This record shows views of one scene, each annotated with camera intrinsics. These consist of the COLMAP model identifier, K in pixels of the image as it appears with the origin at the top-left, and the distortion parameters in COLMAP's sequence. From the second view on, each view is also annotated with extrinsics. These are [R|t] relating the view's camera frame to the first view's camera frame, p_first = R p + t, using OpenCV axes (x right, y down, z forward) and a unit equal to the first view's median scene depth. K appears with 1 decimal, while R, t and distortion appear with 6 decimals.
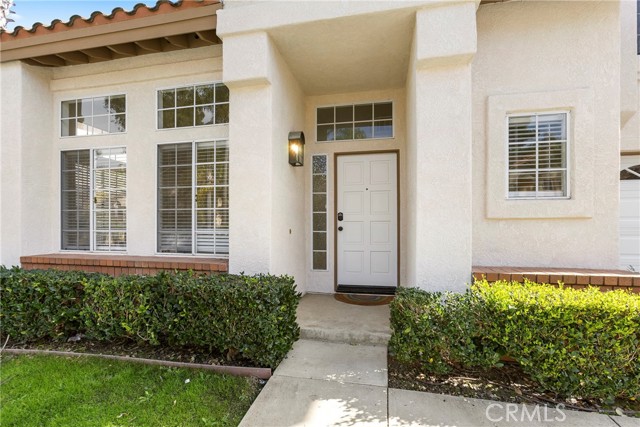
lens RADIAL K [[311.7, 0, 321.6], [0, 311.7, 212.2], [0, 0, 1]] dist [0.003132, 0.000317]
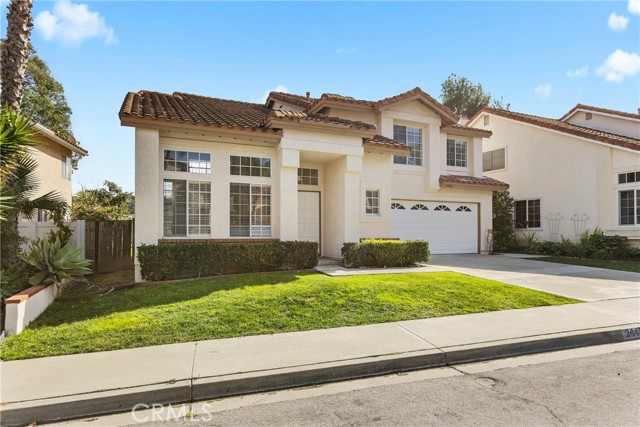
lens RADIAL K [[407.8, 0, 319.3], [0, 407.8, 218.4], [0, 0, 1]] dist [-0.011049, -0.002448]
pose [[0.785084, 0.022099, 0.618995, -1.706319], [-0.025734, 0.999664, -0.003050, 0.007171], [-0.618855, -0.013535, 0.785389, -1.422492]]
